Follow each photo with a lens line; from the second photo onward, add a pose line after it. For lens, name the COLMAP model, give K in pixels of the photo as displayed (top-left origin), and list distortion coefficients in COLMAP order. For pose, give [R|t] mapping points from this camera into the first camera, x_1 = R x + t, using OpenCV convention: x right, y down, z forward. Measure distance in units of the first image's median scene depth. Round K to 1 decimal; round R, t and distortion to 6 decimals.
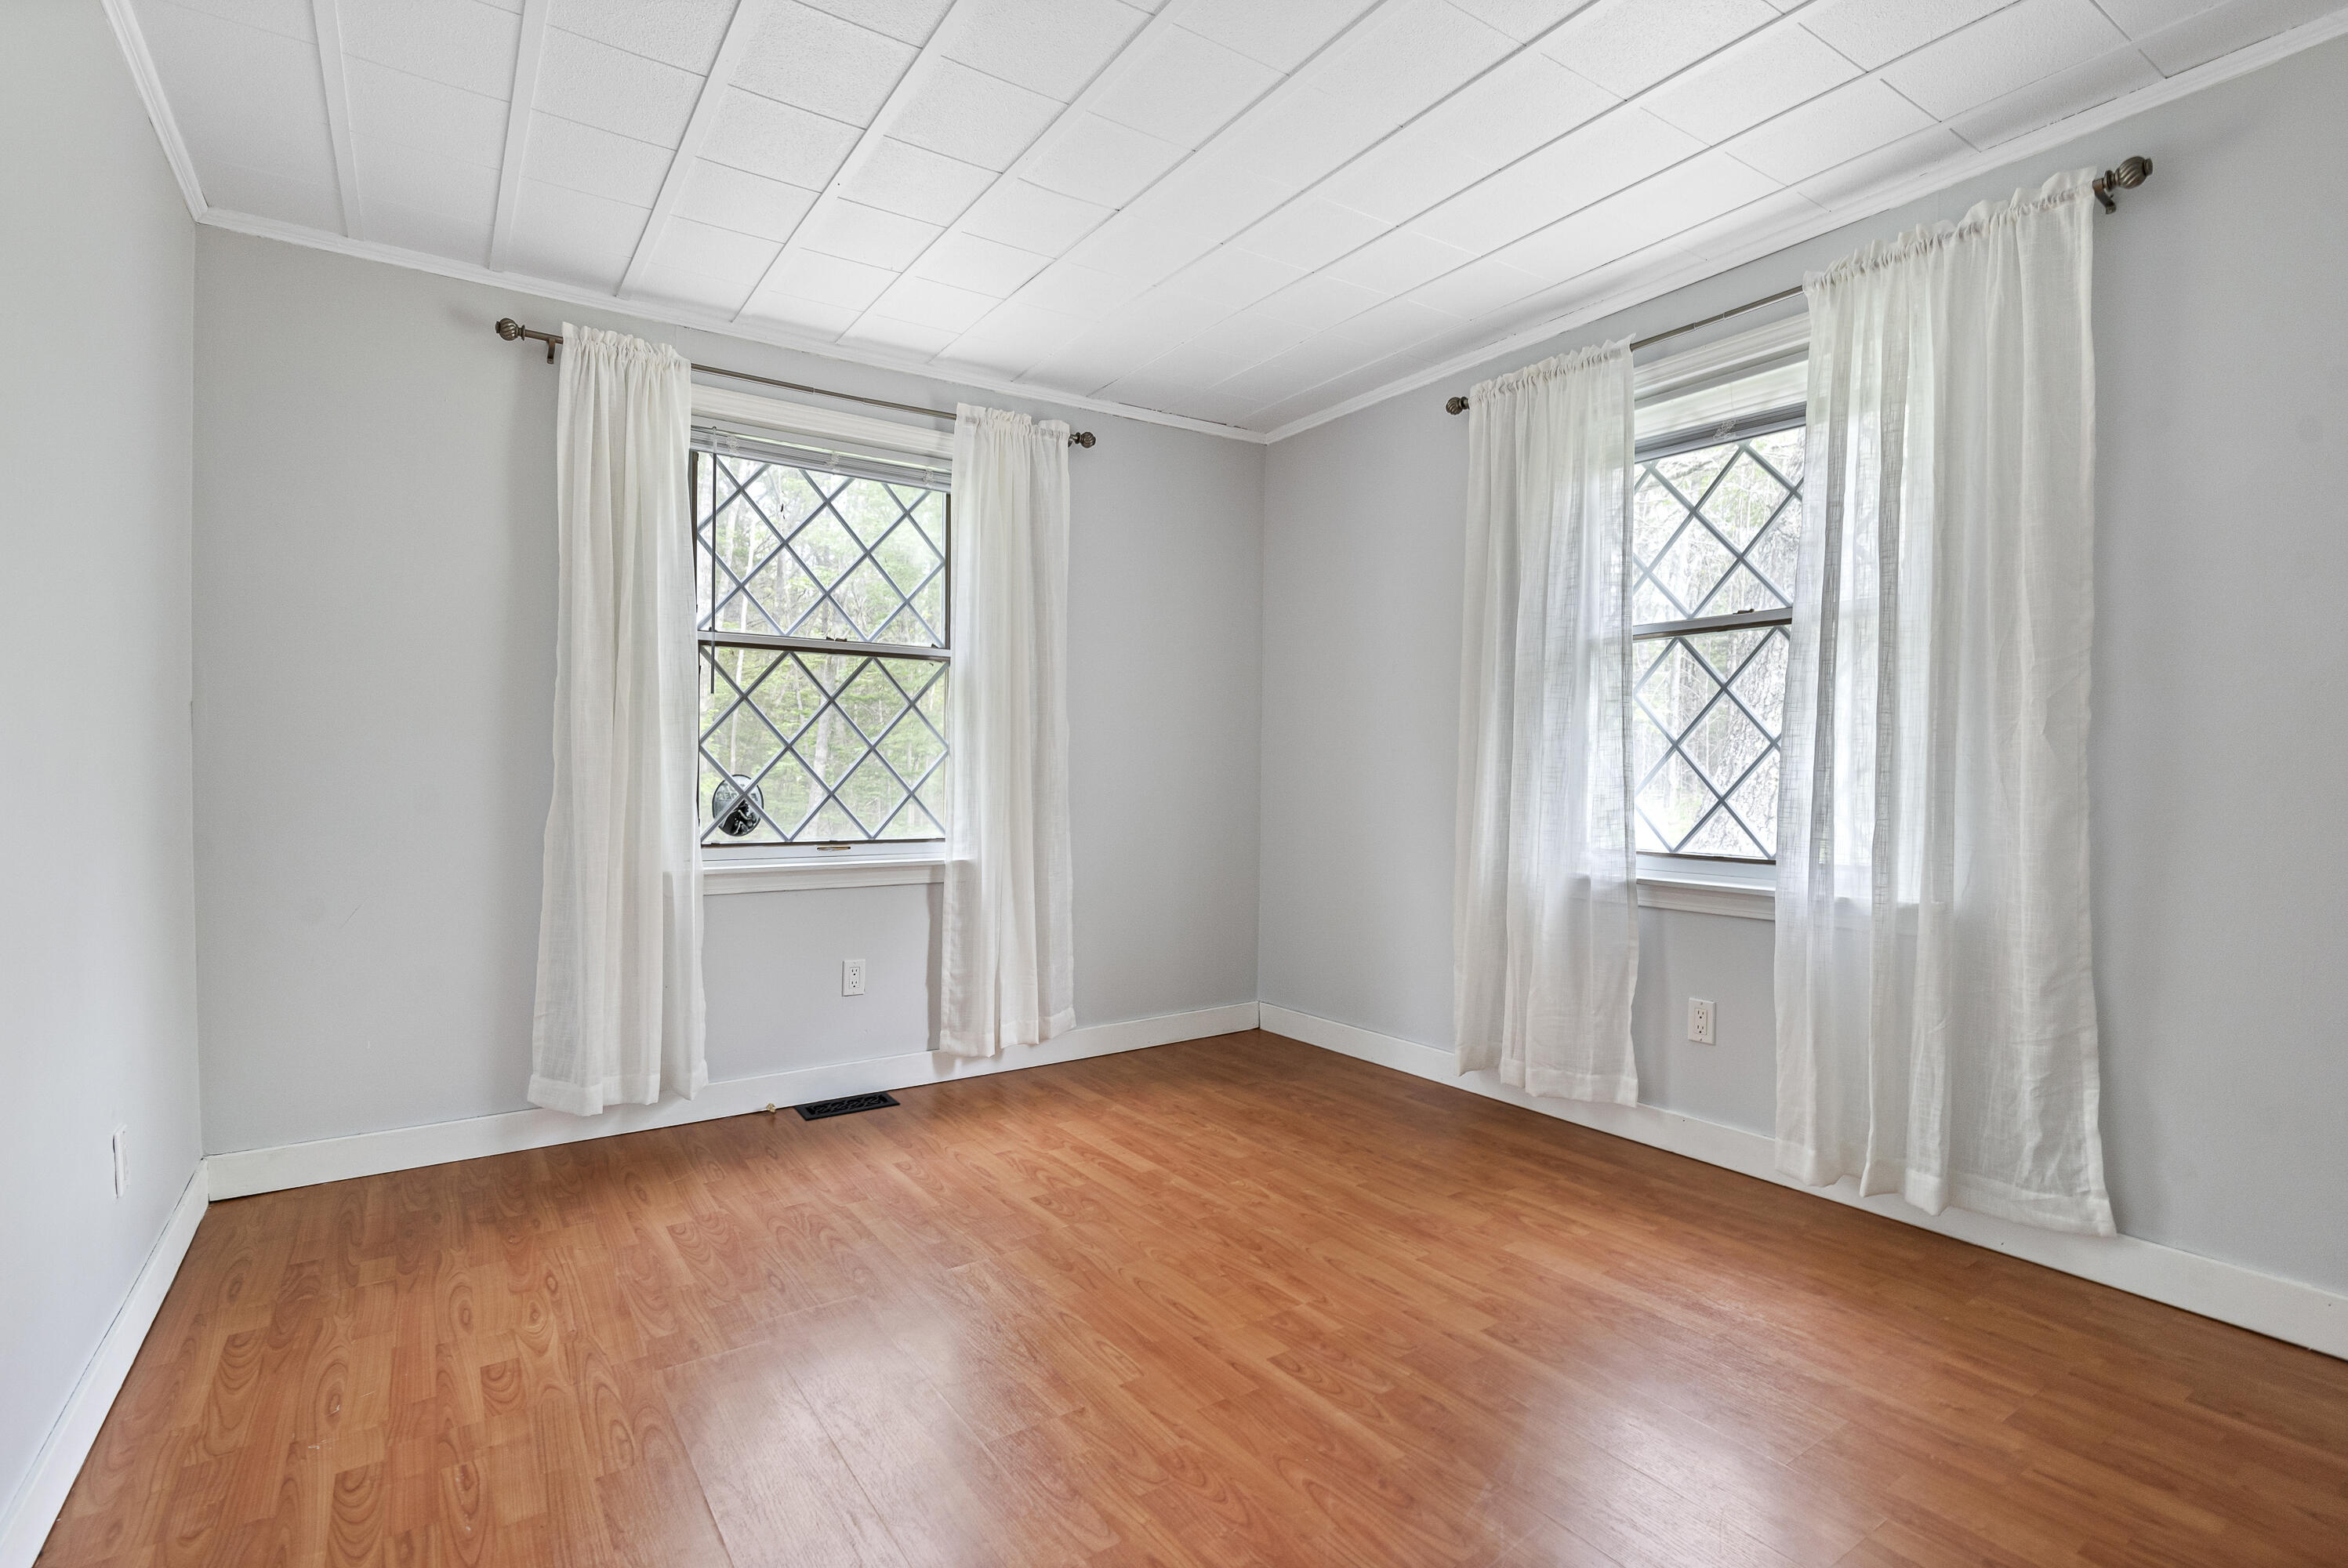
lens RADIAL K [[1075.8, 0, 1167.1], [0, 1075.8, 798.4], [0, 0, 1]] dist [-0.005248, 0.001670]
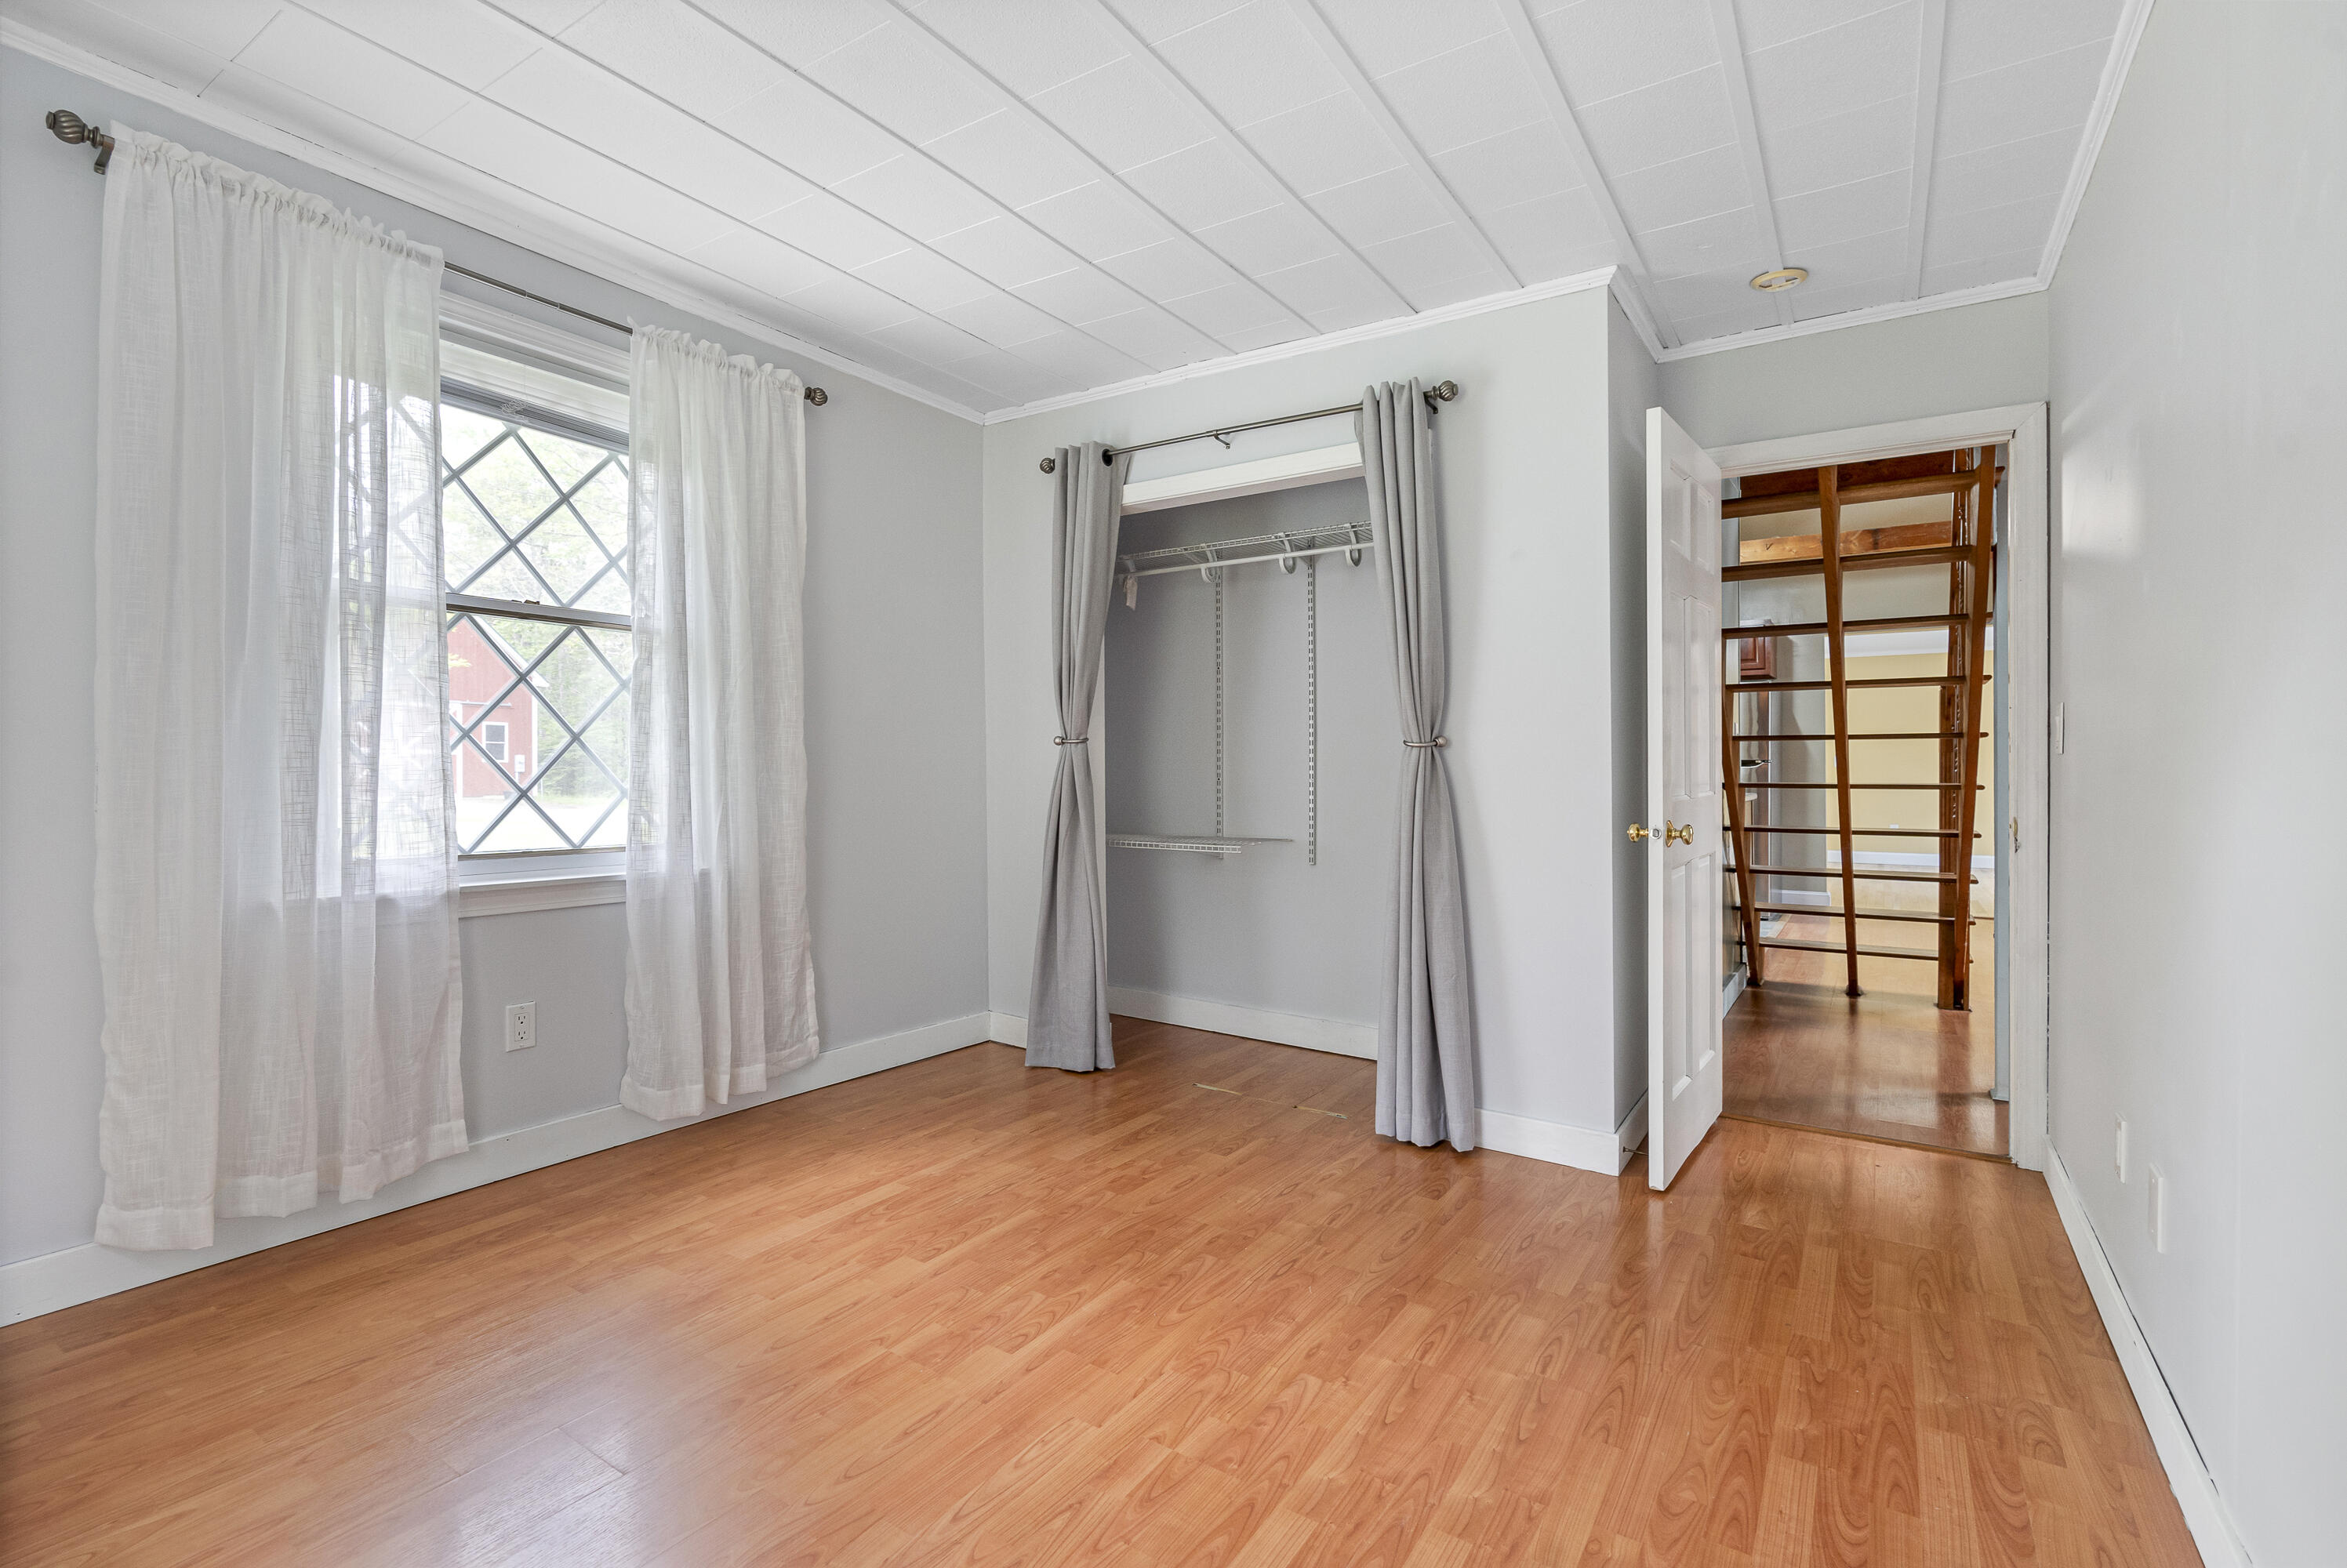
lens RADIAL K [[1075.3, 0, 1166.6], [0, 1075.3, 772.0], [0, 0, 1]] dist [-0.005248, 0.001670]
pose [[-0.362340, -0.007391, 0.932017, -0.701756], [0.012935, 0.999832, 0.012957, -0.026674], [-0.931956, 0.016750, -0.362184, 0.959145]]
